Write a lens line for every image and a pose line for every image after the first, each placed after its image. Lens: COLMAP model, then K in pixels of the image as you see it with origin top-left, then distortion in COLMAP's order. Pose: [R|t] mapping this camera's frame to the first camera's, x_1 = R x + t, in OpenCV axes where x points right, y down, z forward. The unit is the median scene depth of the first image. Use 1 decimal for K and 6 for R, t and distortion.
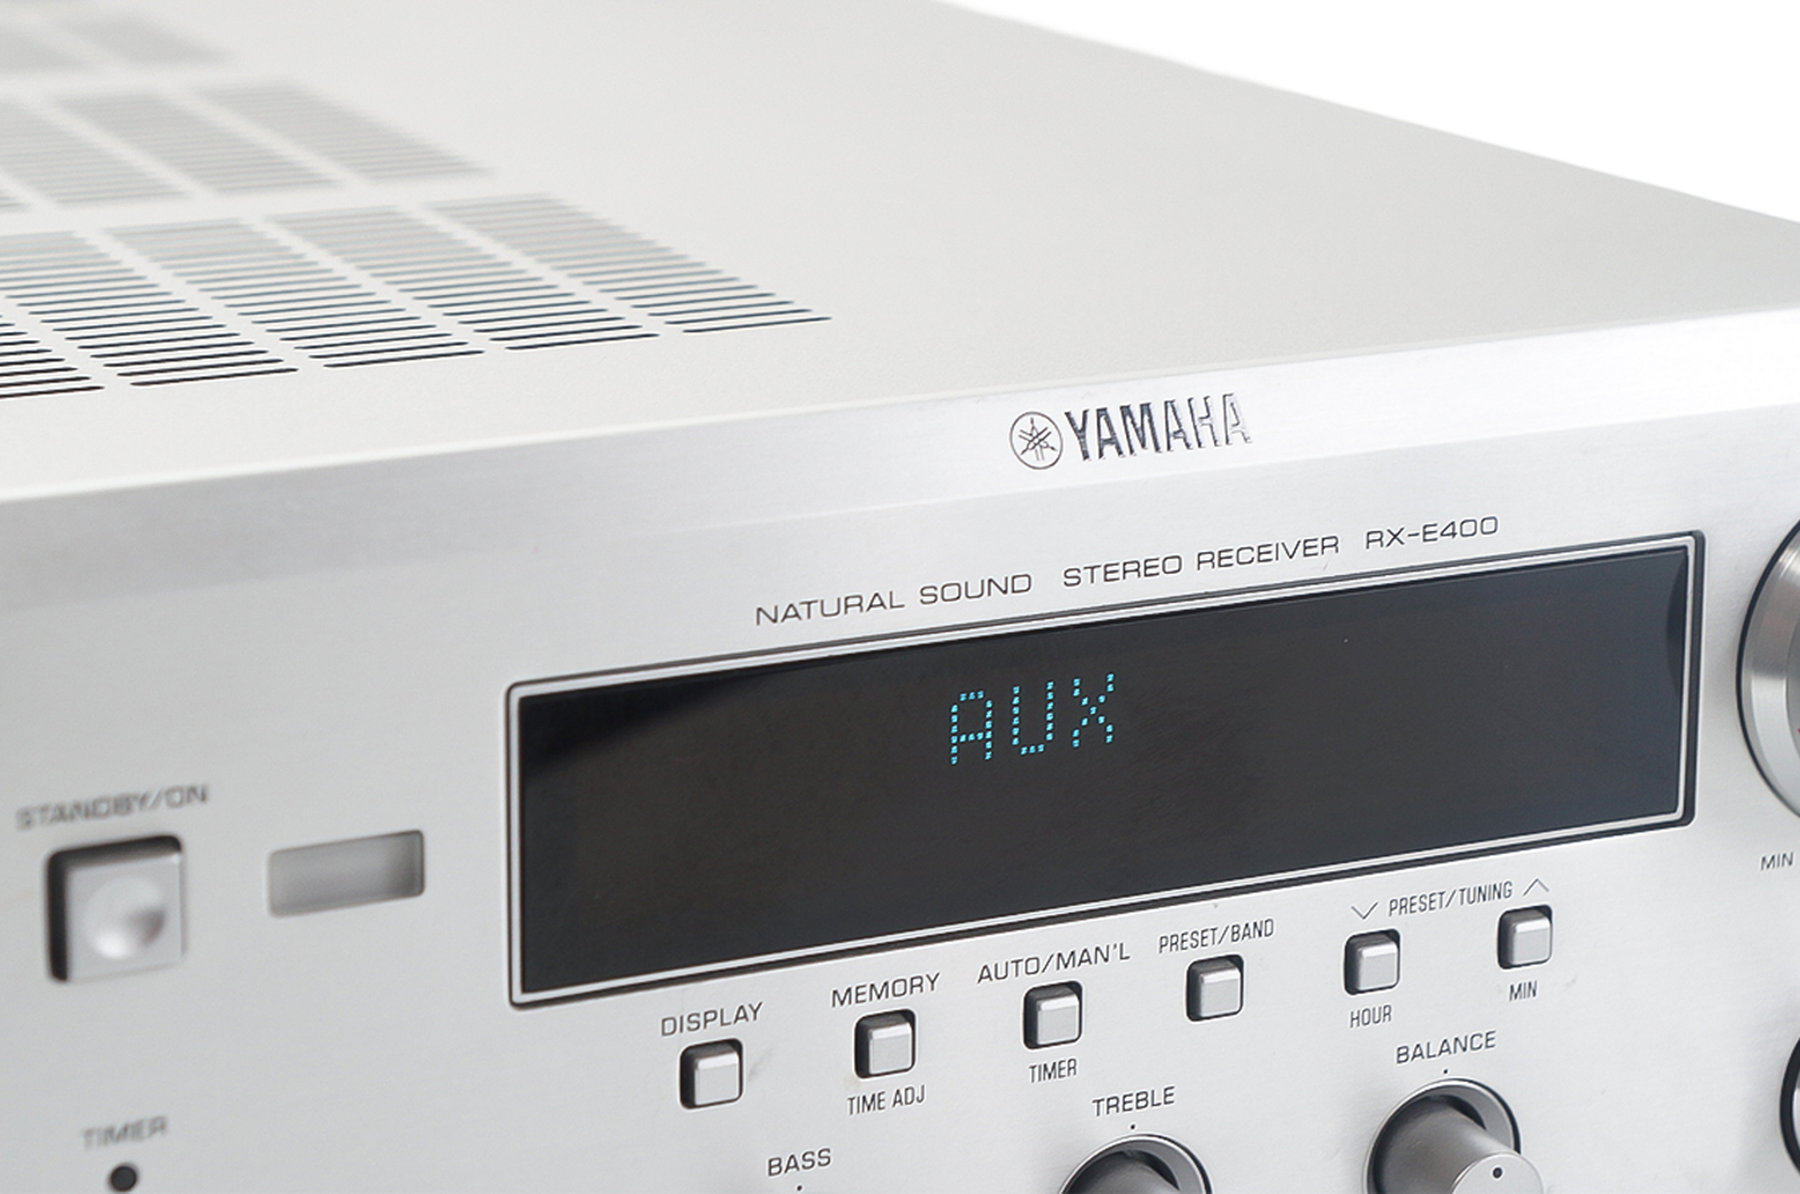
lens RADIAL K [[5064.4, 0, 931.1], [0, 5064.4, 521.0], [0, 0, 1]] dist [0.458792, 0.000000]
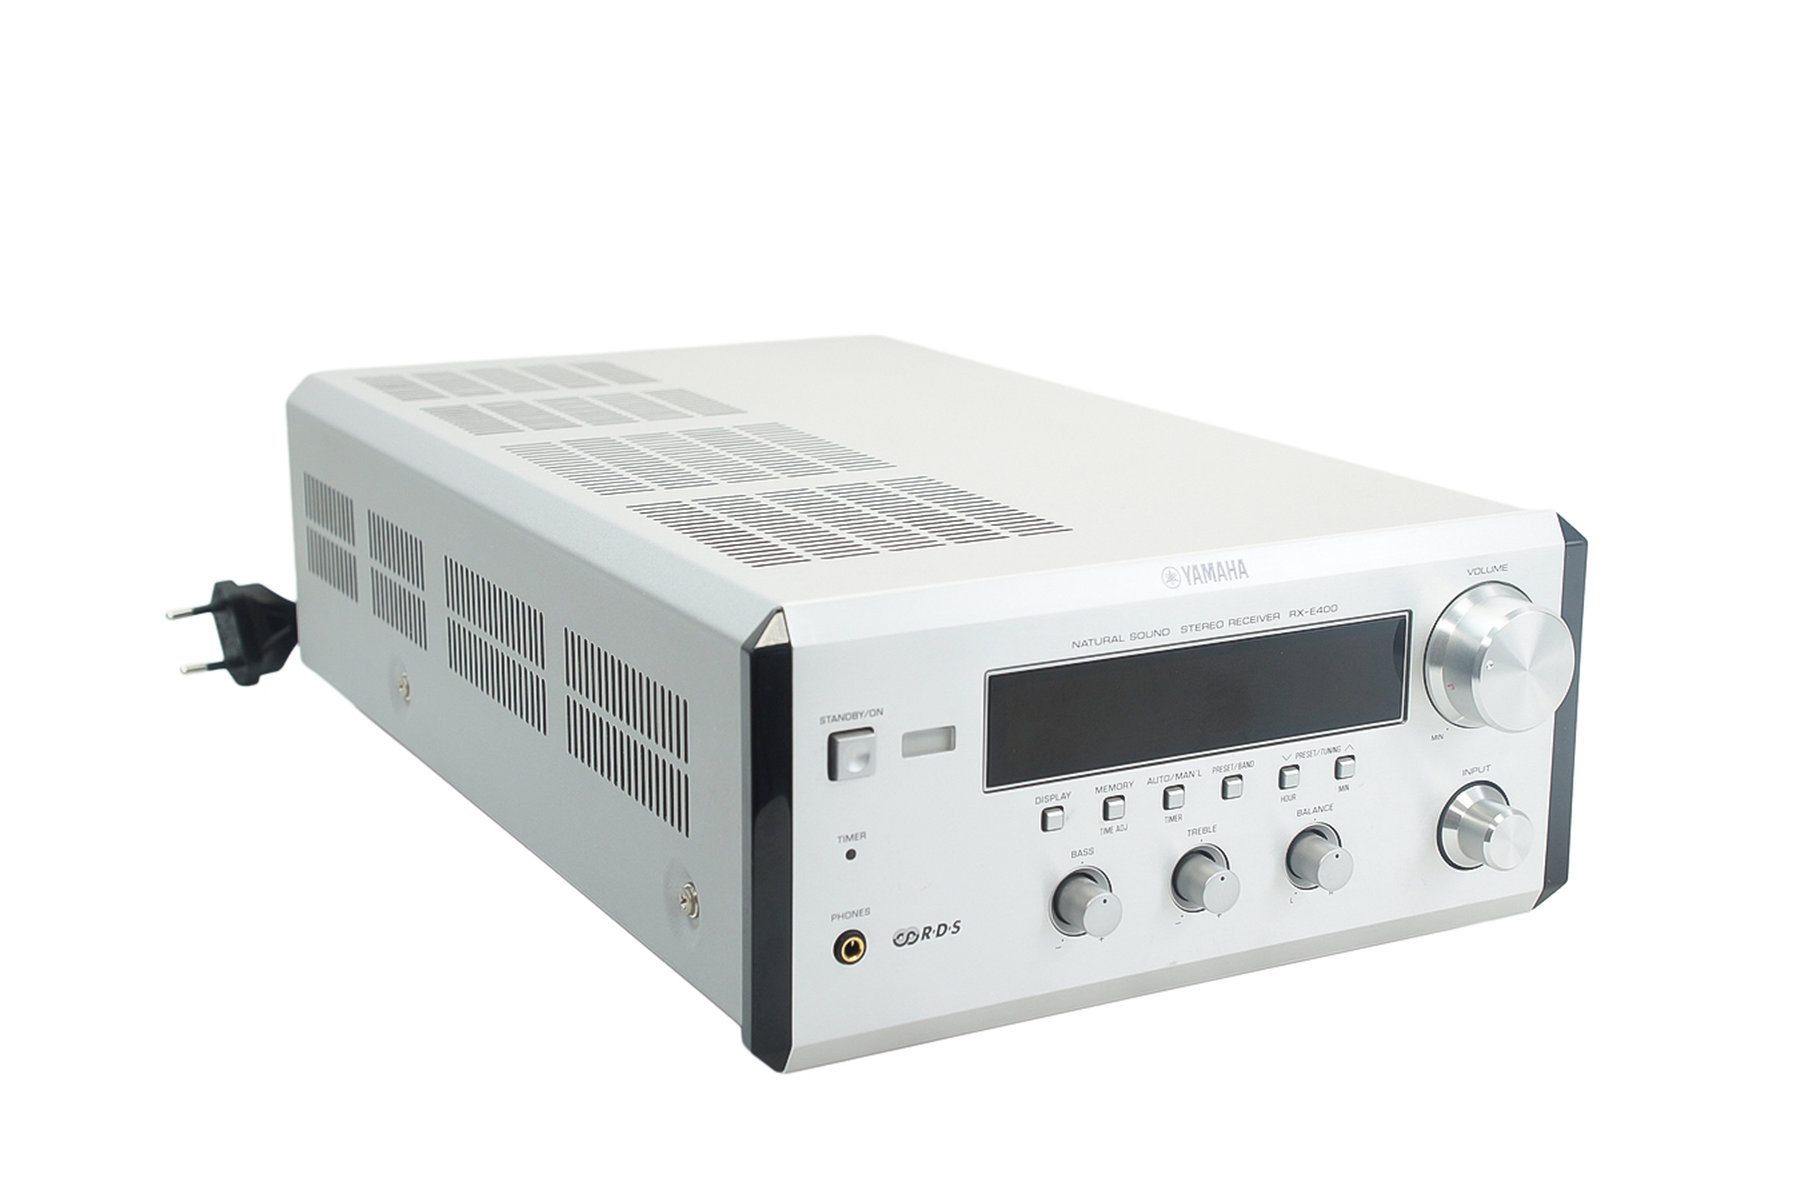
lens RADIAL K [[2771.9, 0, 941.7], [0, 2771.9, 562.3], [0, 0, 1]] dist [0.236879, 0.000000]
pose [[0.998342, -0.005474, 0.057294, -0.177779], [0.006234, 0.999895, -0.013100, -0.005584], [-0.057216, 0.013435, 0.998271, -0.424427]]
